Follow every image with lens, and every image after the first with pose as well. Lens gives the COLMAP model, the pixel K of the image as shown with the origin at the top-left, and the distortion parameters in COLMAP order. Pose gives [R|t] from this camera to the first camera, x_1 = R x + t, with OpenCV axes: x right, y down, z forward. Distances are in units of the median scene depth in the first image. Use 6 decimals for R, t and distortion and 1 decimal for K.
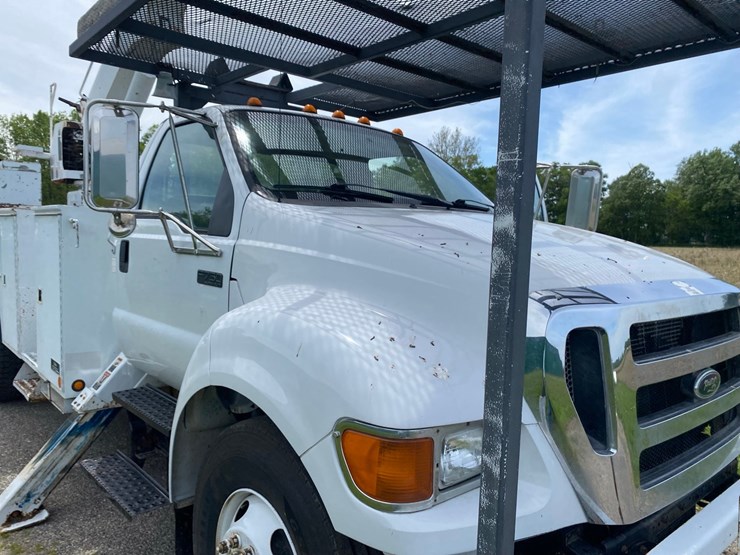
lens RADIAL K [[566.7, 0, 368.6], [0, 566.7, 272.3], [0, 0, 1]] dist [-0.001536, 0.002505]
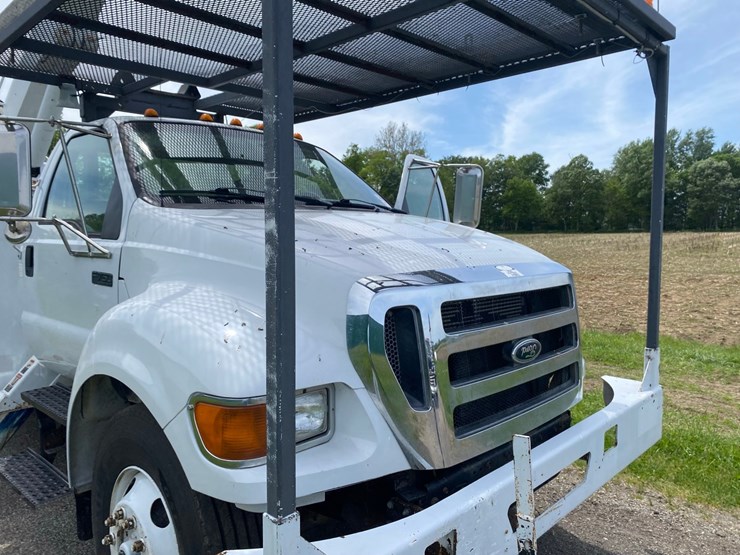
lens RADIAL K [[566.9, 0, 371.3], [0, 566.9, 260.0], [0, 0, 1]] dist [0.006993, -0.009708]
pose [[0.995537, -0.035358, 0.087495, 0.096100], [0.036481, 0.999271, -0.011271, 0.004212], [-0.087032, 0.014413, 0.996101, -0.088571]]
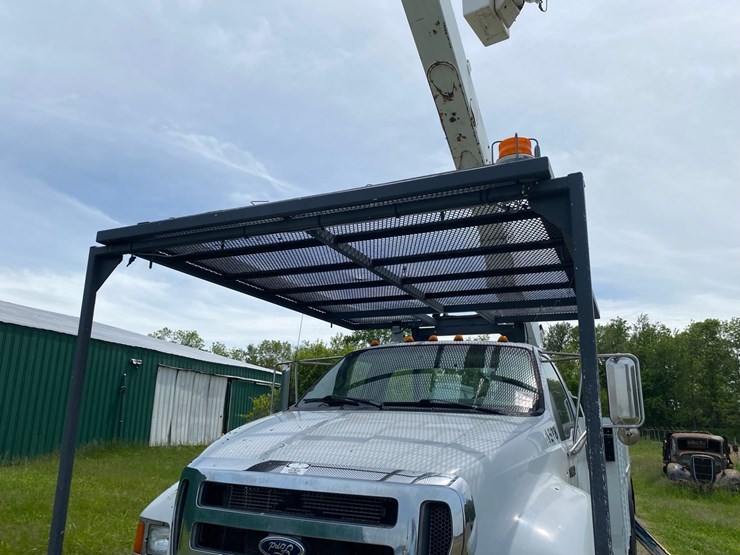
lens RADIAL K [[557.9, 0, 370.2], [0, 557.9, 283.1], [0, 0, 1]] dist [0.017899, -0.007466]
pose [[0.396738, -0.239259, -0.886202, 1.053459], [-0.066748, 0.955358, -0.287812, -0.010664], [0.915502, 0.173338, 0.363057, 0.347077]]
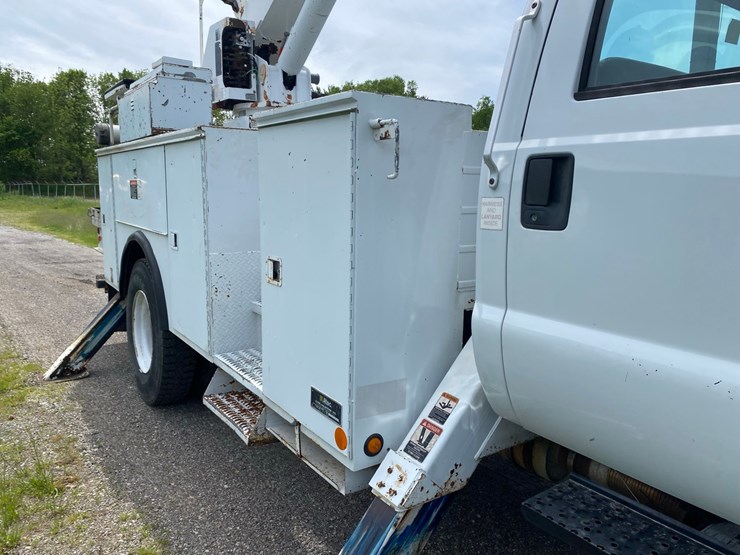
lens RADIAL K [[574.0, 0, 370.1], [0, 574.0, 261.5], [0, 0, 1]] dist [0.008724, -0.003170]
pose [[0.991809, 0.000129, -0.127731, -0.468686], [0.007798, 0.998073, 0.061552, -0.003149], [0.127493, -0.062044, 0.989897, 0.505272]]
